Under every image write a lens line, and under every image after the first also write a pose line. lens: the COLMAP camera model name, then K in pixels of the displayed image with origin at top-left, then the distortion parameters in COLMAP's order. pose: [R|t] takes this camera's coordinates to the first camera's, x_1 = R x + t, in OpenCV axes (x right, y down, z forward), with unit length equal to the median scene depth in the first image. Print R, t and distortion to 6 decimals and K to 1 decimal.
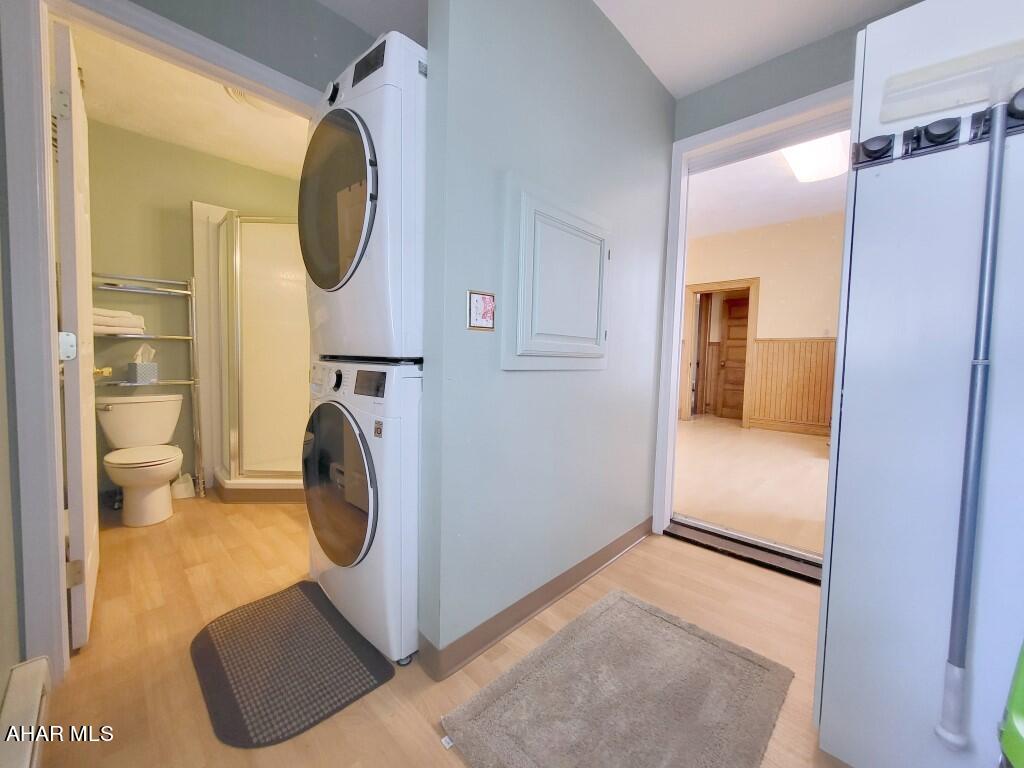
lens RADIAL K [[402.6, 0, 512.1], [0, 402.6, 379.2], [0, 0, 1]] dist [-0.003492, 0.000179]
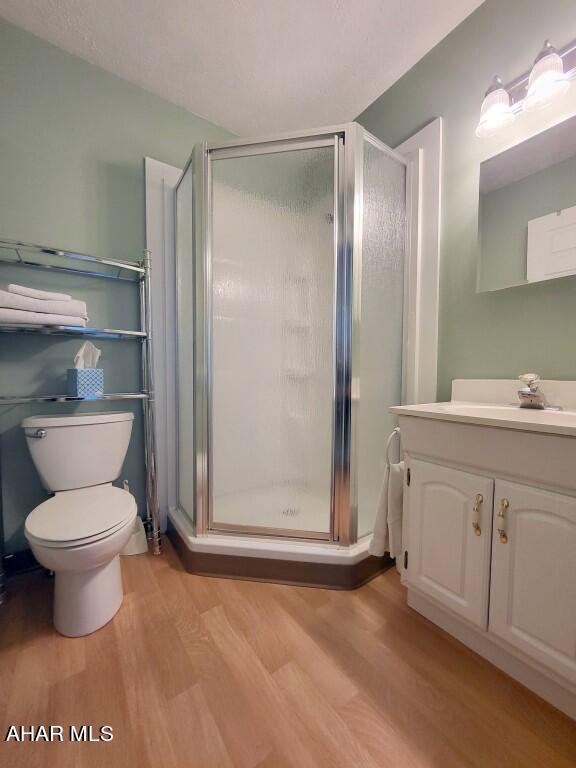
lens RADIAL K [[301.9, 0, 287.4], [0, 301.9, 387.8], [0, 0, 1]] dist [-0.003492, 0.000179]
pose [[0.983239, -0.015507, -0.181661, -0.444691], [0.011231, 0.999636, -0.024545, 0.009408], [0.181975, 0.022094, 0.983055, 0.509965]]
